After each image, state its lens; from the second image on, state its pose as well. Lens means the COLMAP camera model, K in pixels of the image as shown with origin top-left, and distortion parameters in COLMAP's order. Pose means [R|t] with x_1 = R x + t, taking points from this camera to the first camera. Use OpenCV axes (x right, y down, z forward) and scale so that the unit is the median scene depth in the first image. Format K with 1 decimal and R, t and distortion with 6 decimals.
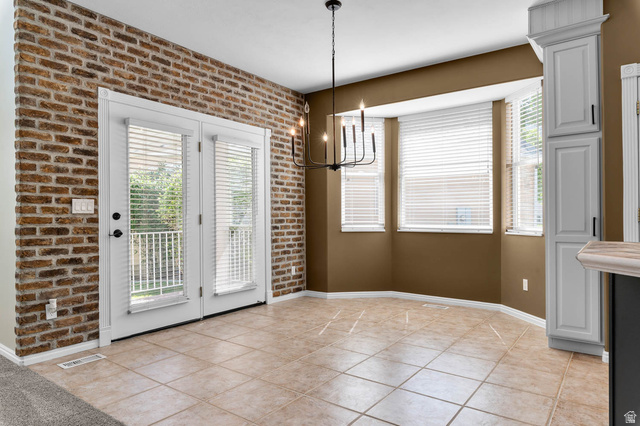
lens RADIAL K [[402.7, 0, 319.1], [0, 402.7, 212.8], [0, 0, 1]] dist [-0.004063, -0.000815]
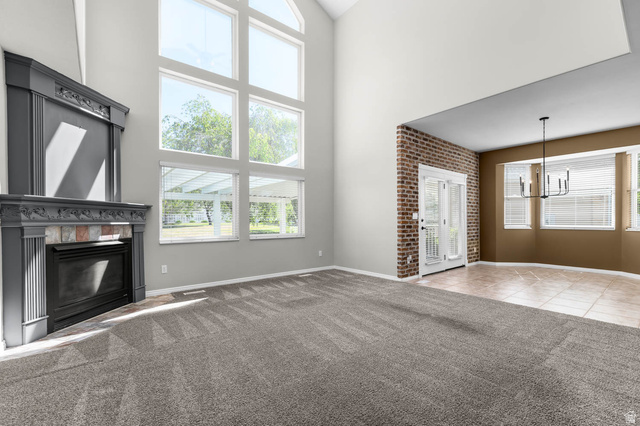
lens RADIAL K [[277.2, 0, 320.0], [0, 277.2, 222.3], [0, 0, 1]] dist [-0.006486, -0.000271]
pose [[0.966886, 0.000369, -0.255209, -0.666544], [0.003810, 0.999867, 0.015880, -0.008006], [0.255180, -0.016326, 0.966756, -0.631755]]
